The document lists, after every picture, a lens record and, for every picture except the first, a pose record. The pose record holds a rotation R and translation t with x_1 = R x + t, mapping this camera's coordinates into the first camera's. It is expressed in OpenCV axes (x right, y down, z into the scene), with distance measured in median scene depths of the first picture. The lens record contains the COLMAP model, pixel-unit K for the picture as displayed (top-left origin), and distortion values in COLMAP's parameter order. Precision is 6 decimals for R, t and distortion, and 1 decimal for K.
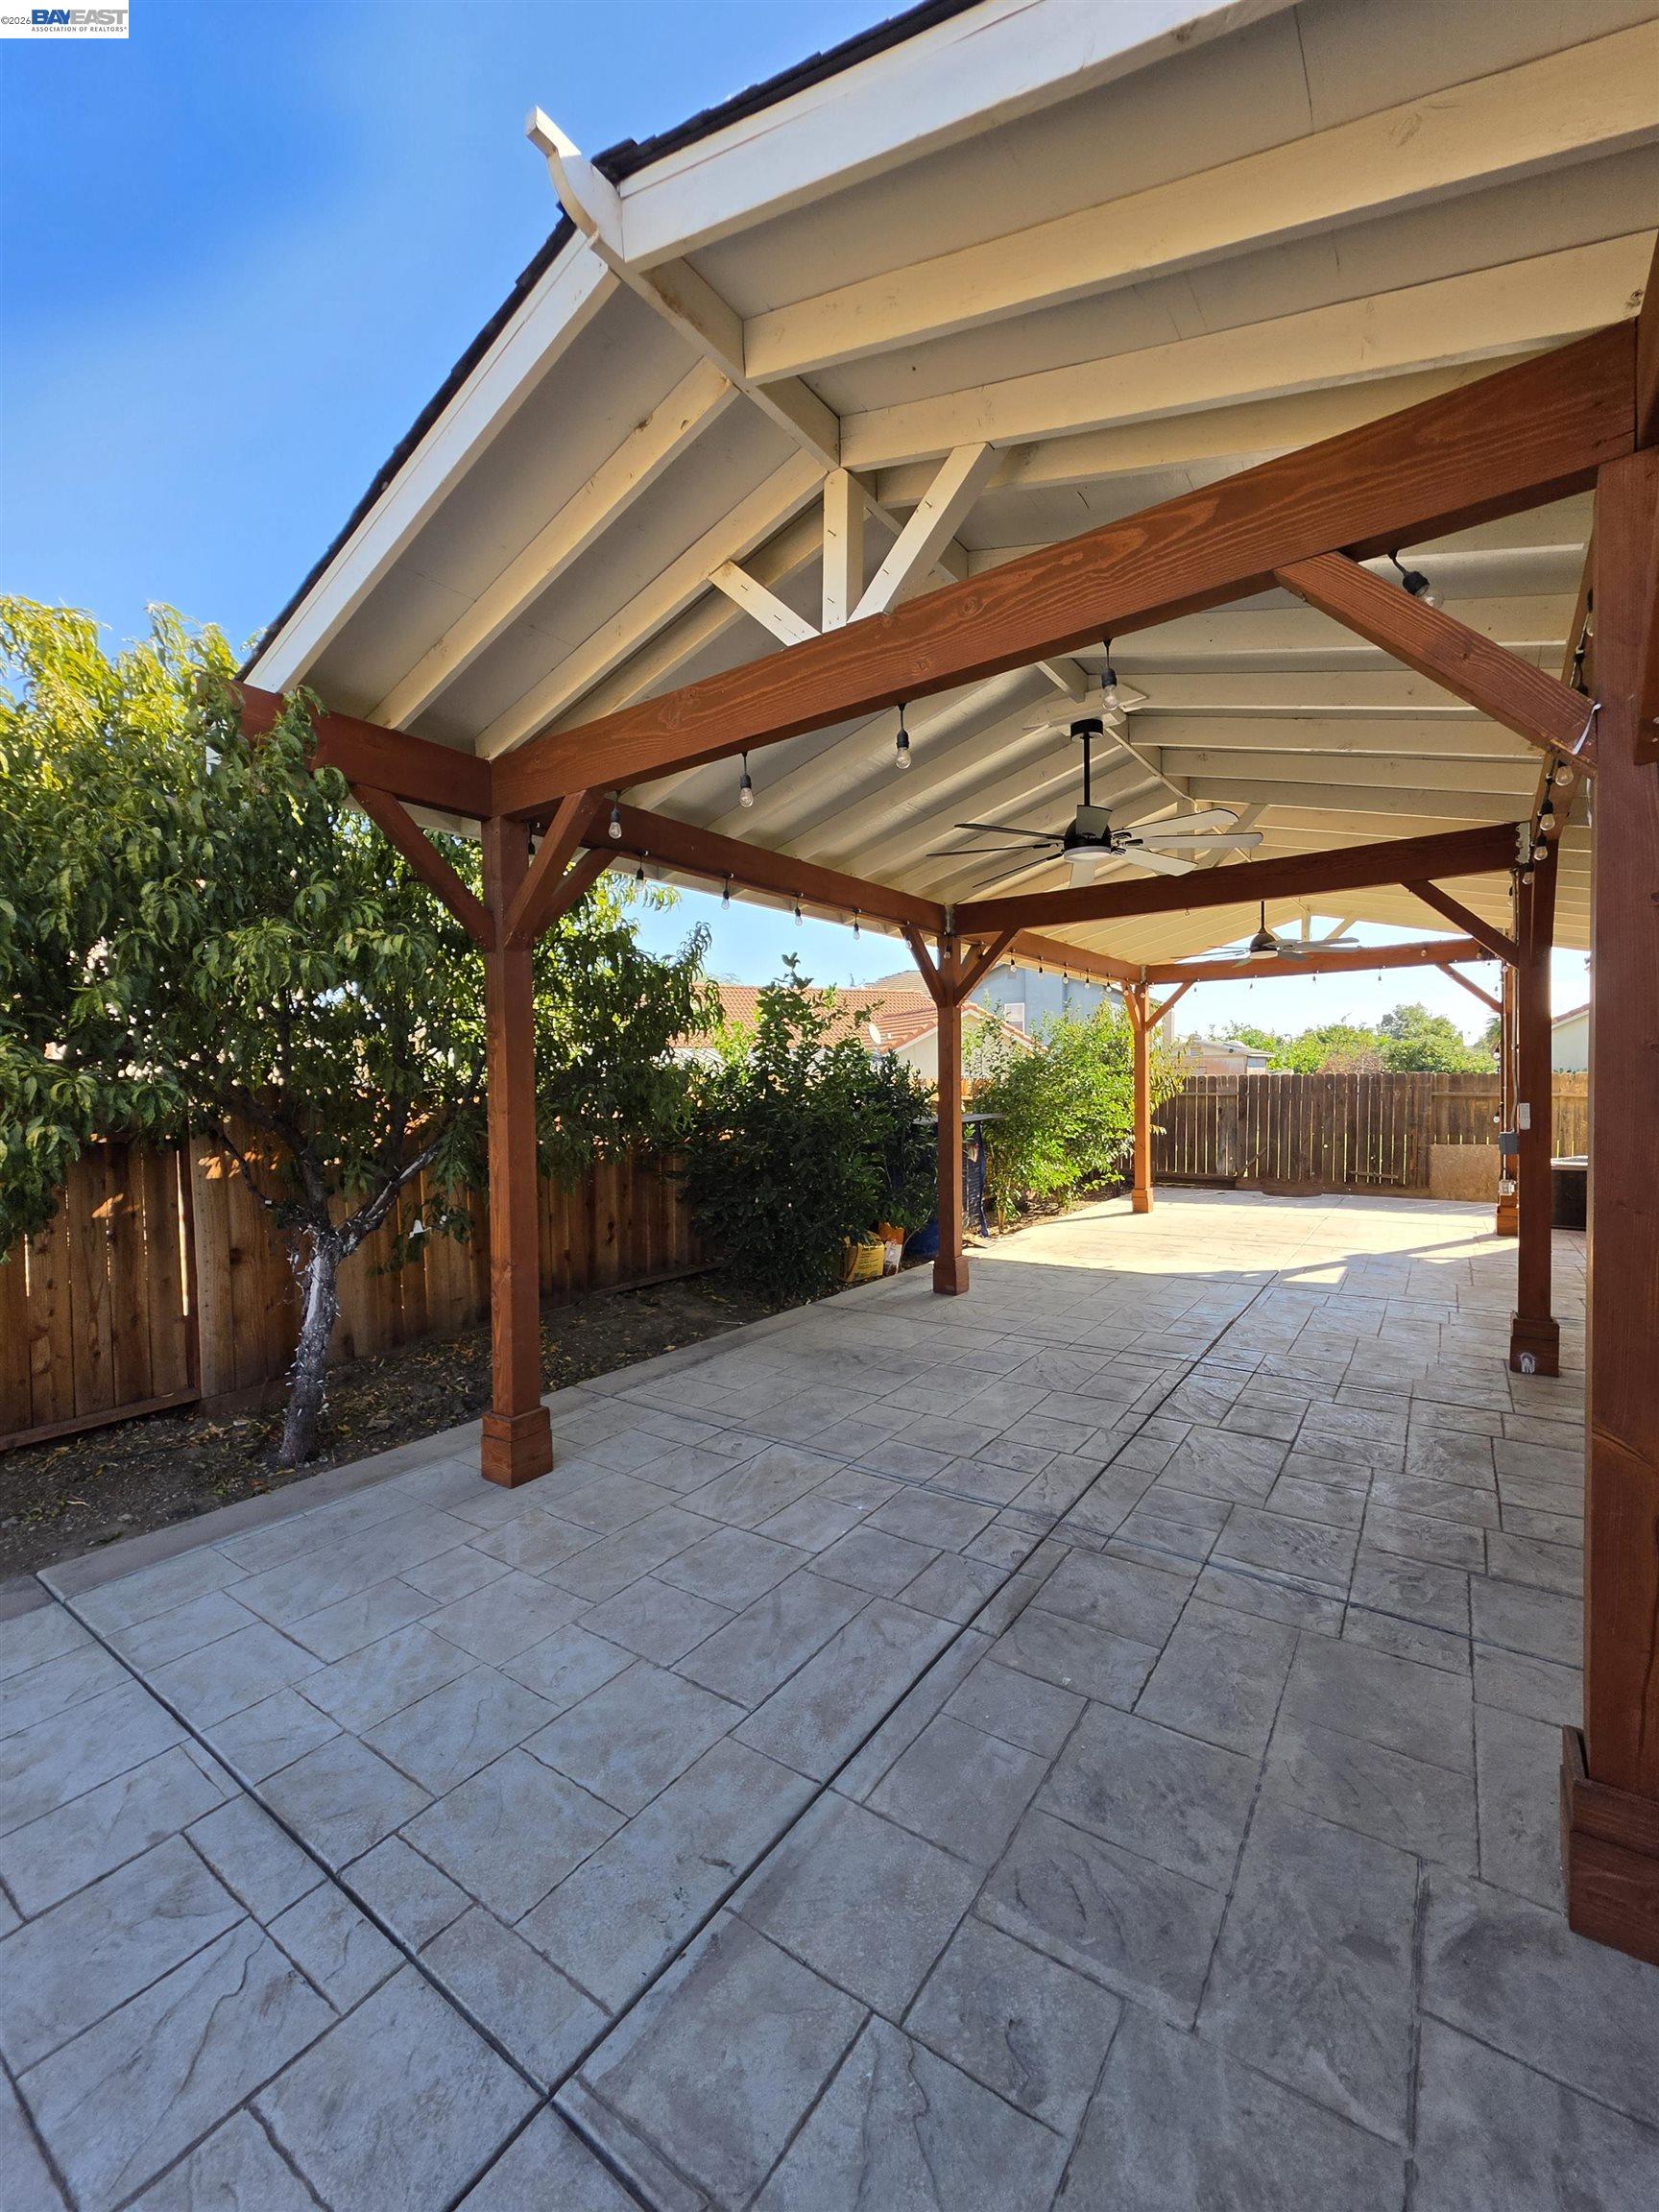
lens RADIAL K [[892.4, 0, 835.5], [0, 892.4, 1105.7], [0, 0, 1]] dist [-0.001566, -0.000242]
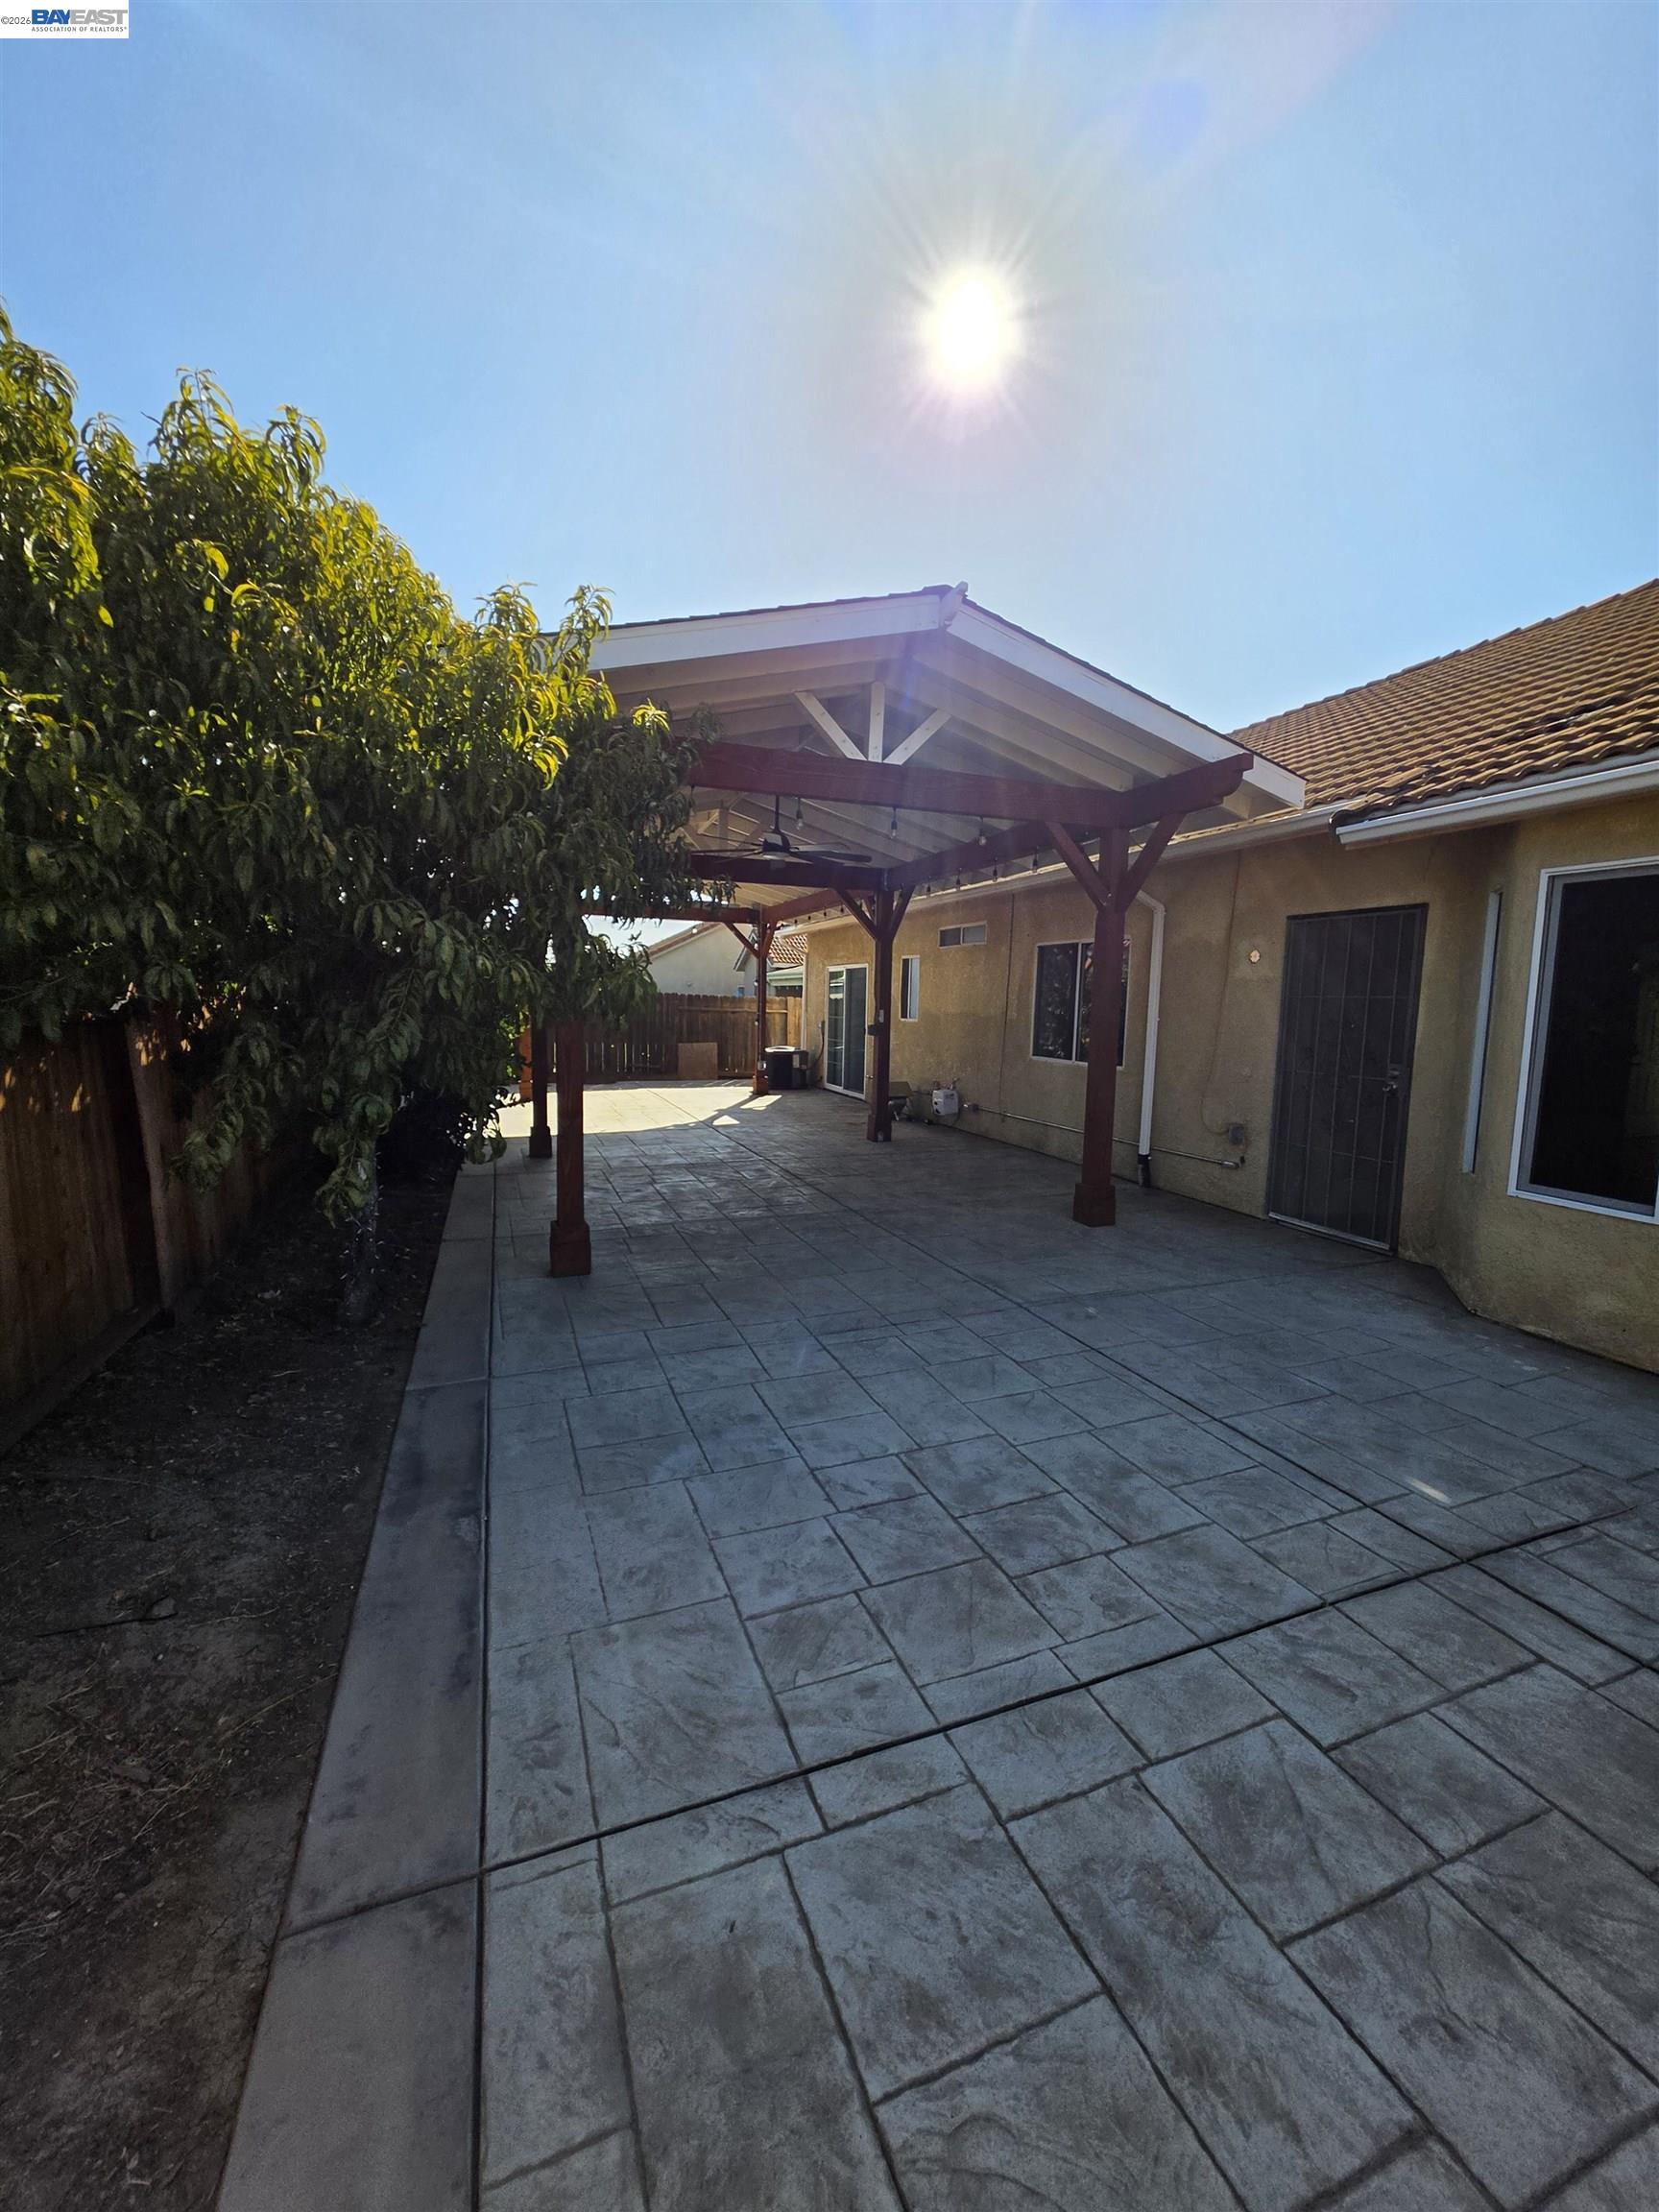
lens RADIAL K [[892.4, 0, 828.9], [0, 892.4, 1109.2], [0, 0, 1]] dist [-0.001566, -0.000242]
pose [[0.566814, -0.075562, 0.820373, -1.600289], [-0.002945, 0.995593, 0.093735, 0.054899], [-0.823840, -0.055546, 0.564094, -0.091065]]
